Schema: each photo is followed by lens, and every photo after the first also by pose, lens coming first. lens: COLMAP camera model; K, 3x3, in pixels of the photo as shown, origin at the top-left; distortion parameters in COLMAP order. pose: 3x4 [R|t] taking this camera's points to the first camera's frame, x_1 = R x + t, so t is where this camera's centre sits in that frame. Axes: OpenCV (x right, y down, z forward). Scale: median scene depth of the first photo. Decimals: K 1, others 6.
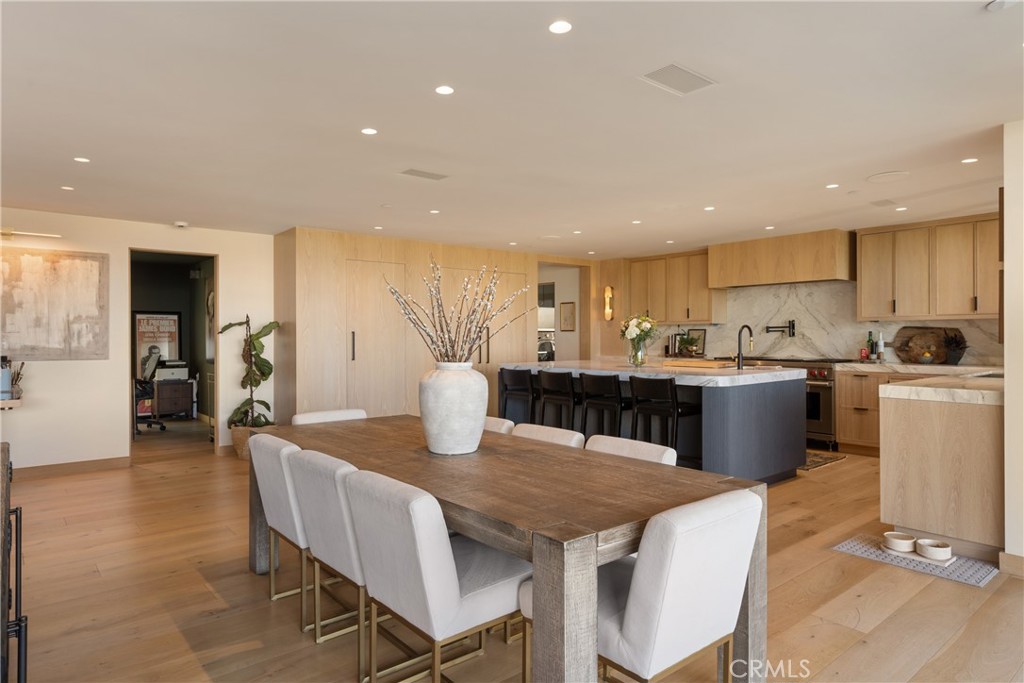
lens RADIAL K [[618.1, 0, 501.6], [0, 618.1, 334.3], [0, 0, 1]] dist [0.000109, 0.000489]
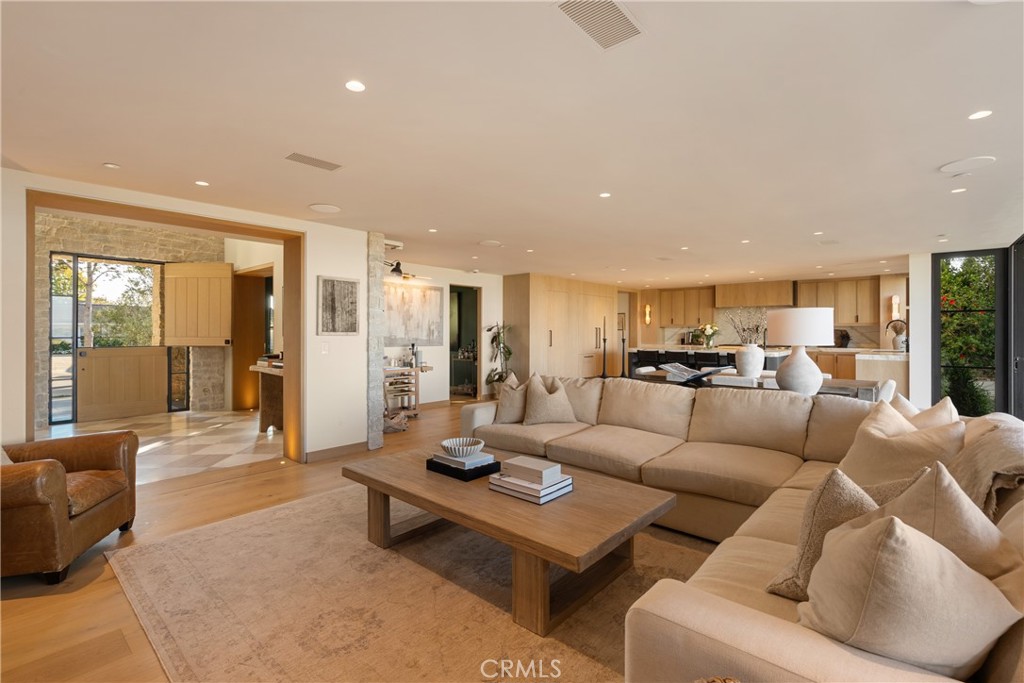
lens RADIAL K [[459.4, 0, 512.1], [0, 459.4, 330.4], [0, 0, 1]] dist [-0.007953, 0.000410]
pose [[0.988252, 0.003579, 0.152792, -0.575178], [-0.003705, 0.999993, 0.000540, -0.004712], [-0.152789, -0.001099, 0.988258, -0.329557]]
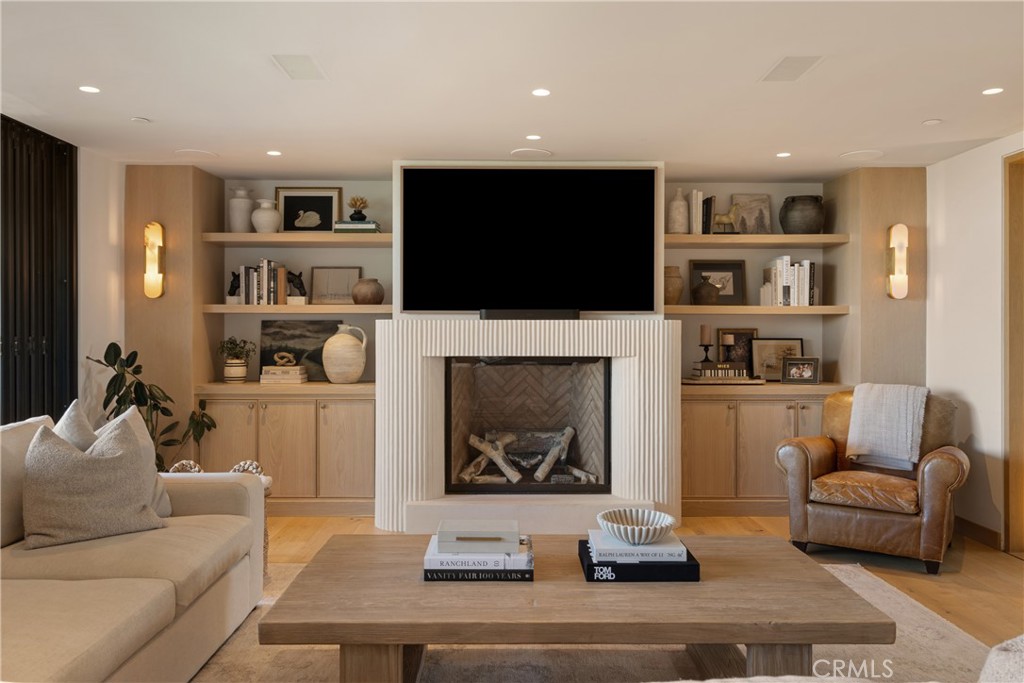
lens RADIAL K [[767.7, 0, 509.7], [0, 767.7, 336.5], [0, 0, 1]] dist [0.005440, 0.010714]
pose [[-0.630217, 0.006430, -0.776392, -0.205775], [0.001065, 0.999972, 0.007417, 0.002323], [0.776418, 0.003847, -0.630206, 0.296601]]
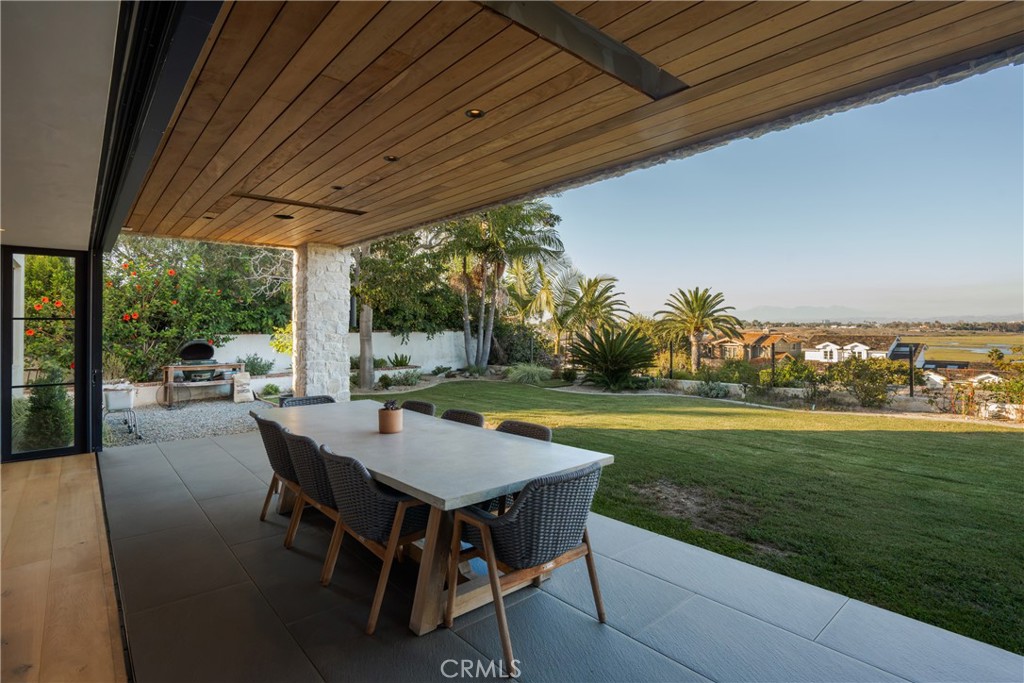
lens RADIAL K [[509.6, 0, 516.9], [0, 509.6, 318.2], [0, 0, 1]] dist [-0.037826, 0.012340]
pose [[-0.032195, 0.021031, 0.999260, -0.402205], [0.005277, 0.999768, -0.020872, -0.025871], [-0.999468, 0.004602, -0.032299, -0.338959]]
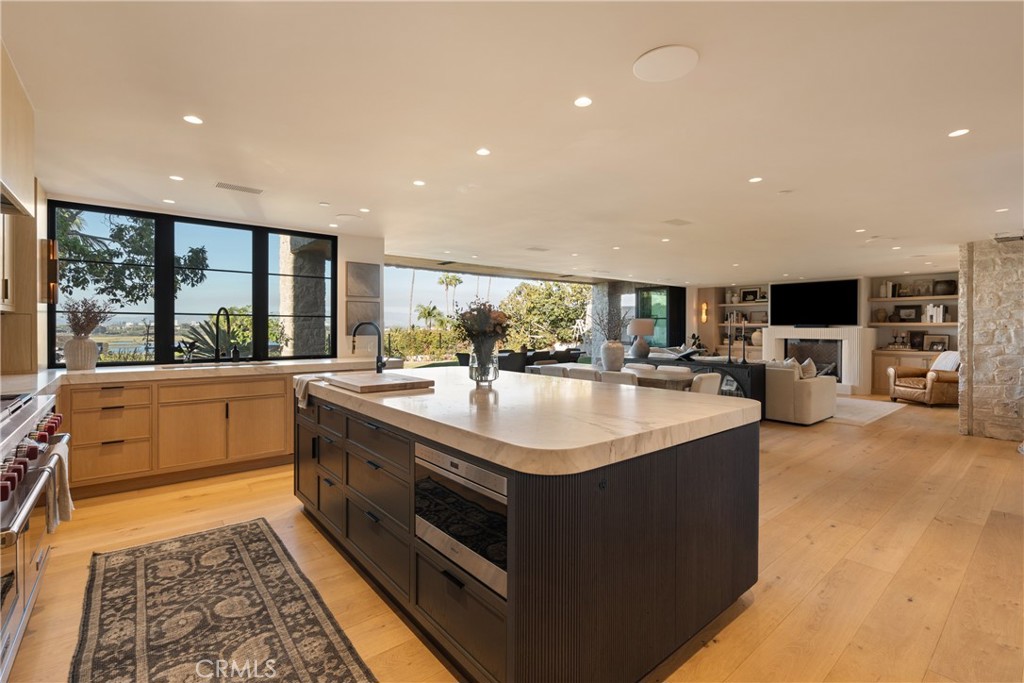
lens RADIAL K [[459.4, 0, 513.3], [0, 459.4, 336.3], [0, 0, 1]] dist [-0.007953, 0.000410]
pose [[-0.999950, -0.004473, -0.008921, 0.178066], [-0.004597, 0.999892, 0.013984, 0.002782], [0.008858, 0.014024, -0.999862, 1.309344]]
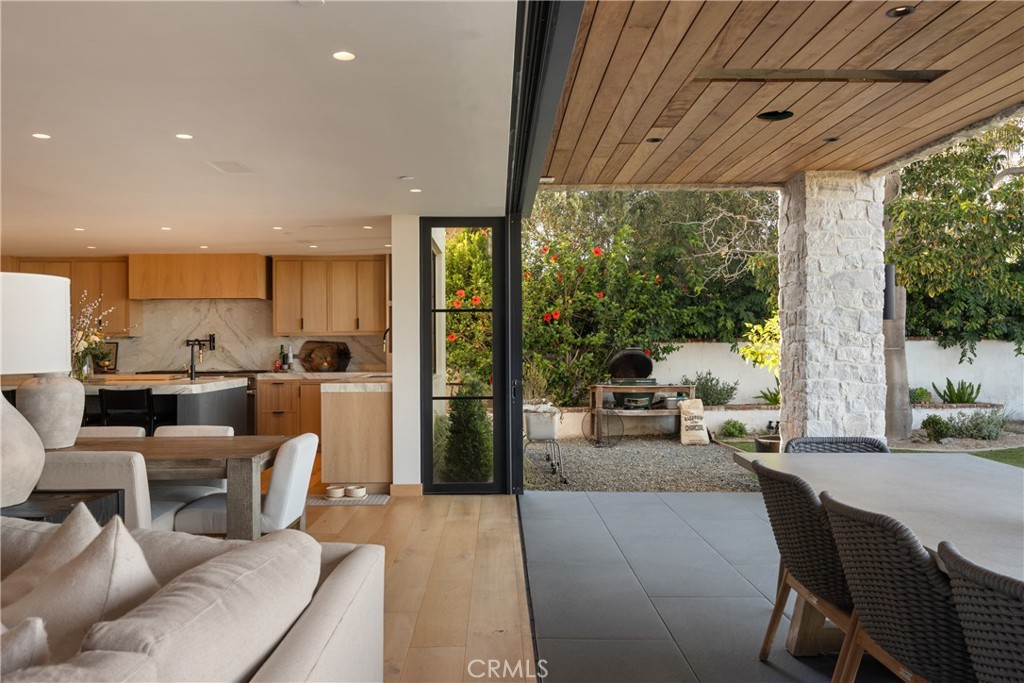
lens RADIAL K [[787.4, 0, 501.3], [0, 787.4, 334.3], [0, 0, 1]] dist [0.017349, -0.012056]
pose [[0.633342, 0.011015, 0.773793, -0.285381], [0.003054, 0.999855, -0.016733, 0.001271], [-0.773866, 0.012961, 0.633217, -0.246450]]
